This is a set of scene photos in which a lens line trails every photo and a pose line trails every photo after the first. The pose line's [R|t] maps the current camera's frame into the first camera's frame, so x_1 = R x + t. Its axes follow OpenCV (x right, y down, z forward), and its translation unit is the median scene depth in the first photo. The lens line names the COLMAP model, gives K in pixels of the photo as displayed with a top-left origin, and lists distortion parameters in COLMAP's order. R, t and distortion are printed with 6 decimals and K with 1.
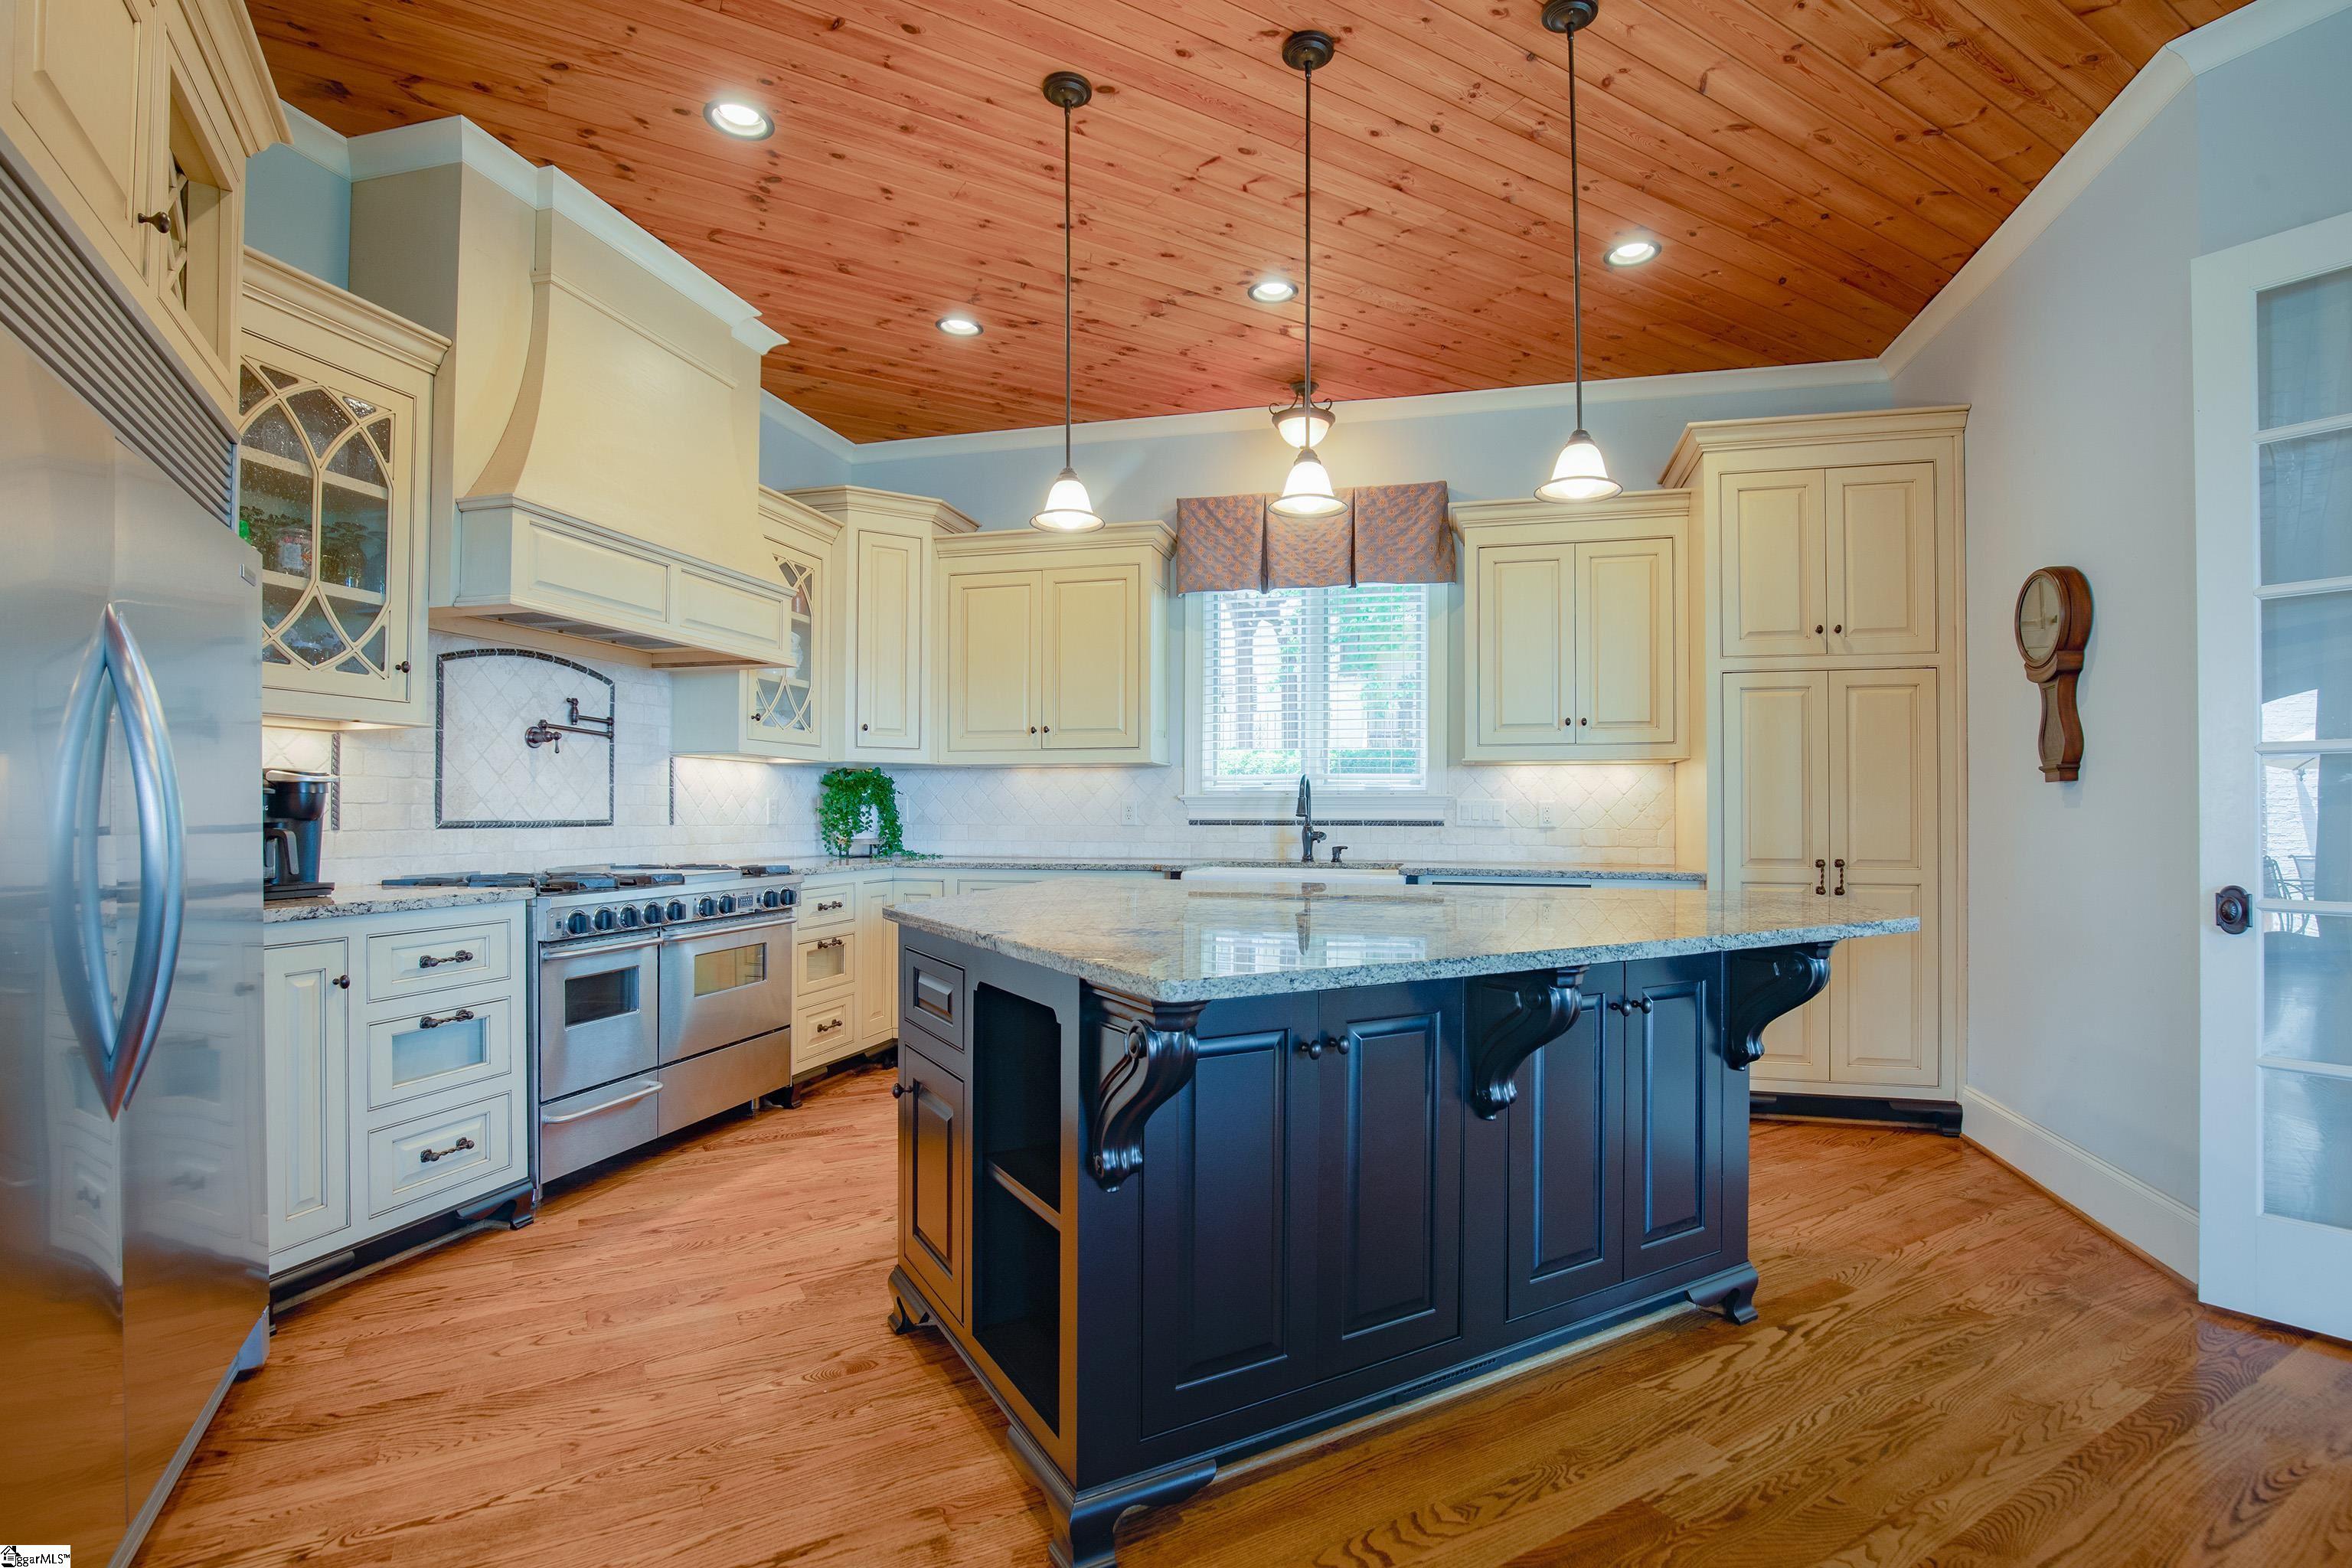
lens RADIAL K [[1089.7, 0, 1179.0], [0, 1089.7, 801.9], [0, 0, 1]] dist [-0.039404, 0.009197]
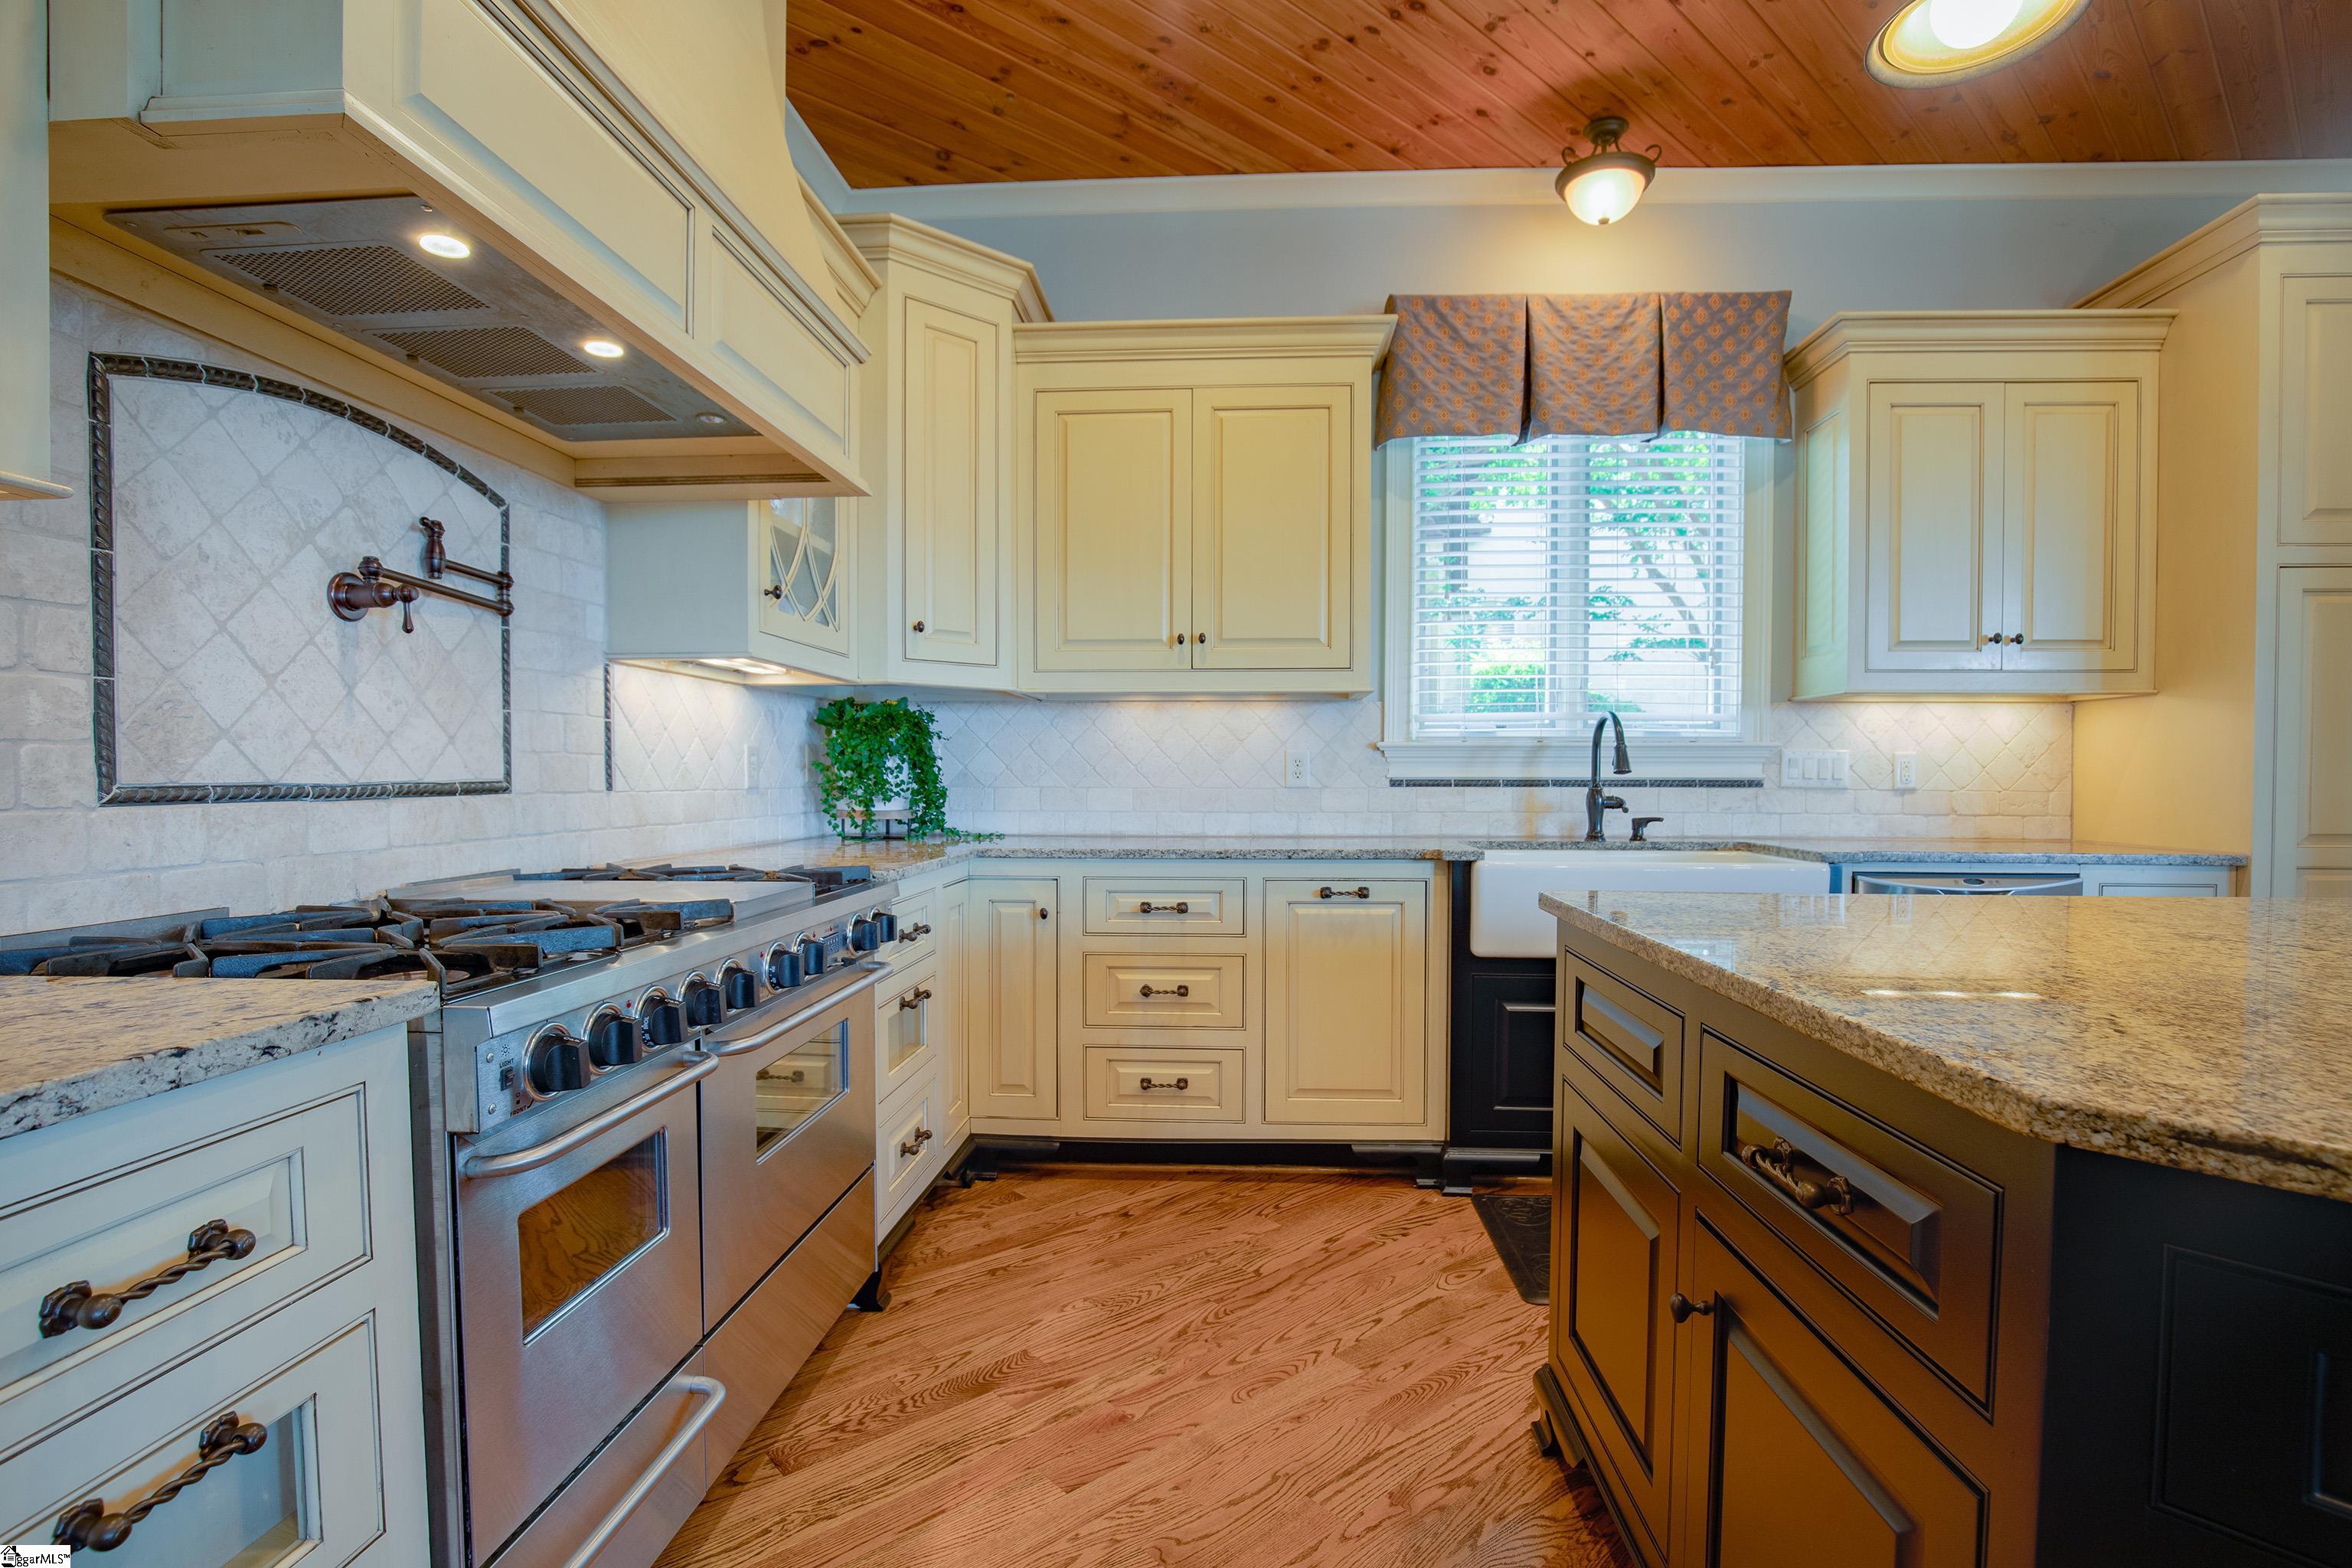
lens RADIAL K [[1089.7, 0, 1179.0], [0, 1089.7, 801.9], [0, 0, 1]] dist [-0.039404, 0.009197]
pose [[0.982642, -0.005540, 0.185427, -0.266754], [-0.001353, 0.999313, 0.037023, 0.006249], [-0.185505, -0.036631, 0.981960, 0.387231]]
